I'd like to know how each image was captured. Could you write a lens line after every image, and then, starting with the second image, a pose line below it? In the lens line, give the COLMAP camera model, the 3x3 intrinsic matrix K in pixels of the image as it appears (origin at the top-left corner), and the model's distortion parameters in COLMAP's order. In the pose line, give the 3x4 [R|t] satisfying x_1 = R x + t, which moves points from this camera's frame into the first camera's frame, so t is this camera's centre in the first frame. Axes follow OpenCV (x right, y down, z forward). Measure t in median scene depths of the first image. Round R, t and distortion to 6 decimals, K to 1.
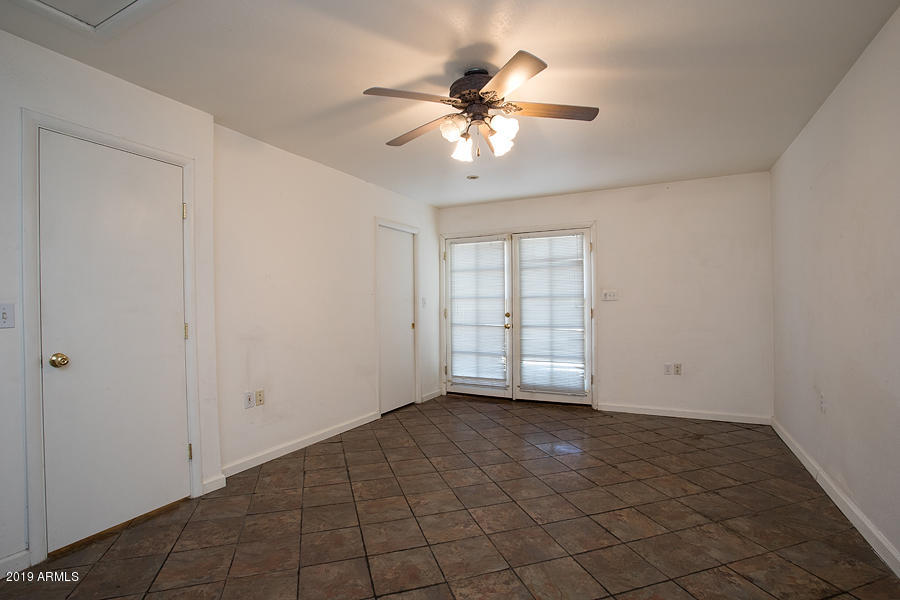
lens RADIAL K [[438.3, 0, 451.2], [0, 438.3, 302.6], [0, 0, 1]] dist [-0.002988, 0.001333]
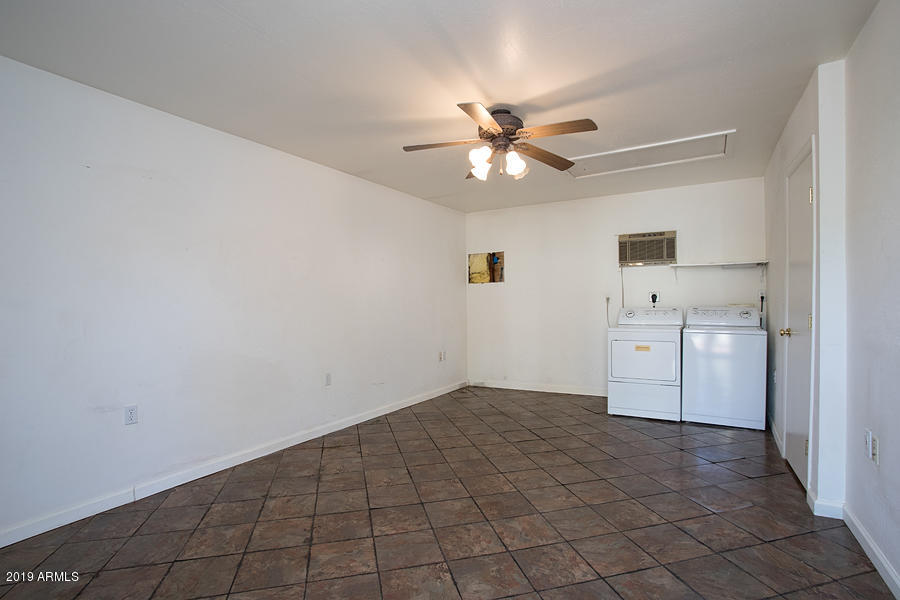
lens RADIAL K [[438.3, 0, 450.0], [0, 438.3, 303.1], [0, 0, 1]] dist [-0.002988, 0.001333]
pose [[-0.998014, 0.015024, 0.061182, 0.120483], [0.014826, 0.999883, -0.003697, 0.009562], [-0.061231, -0.002783, -0.998120, 1.935035]]
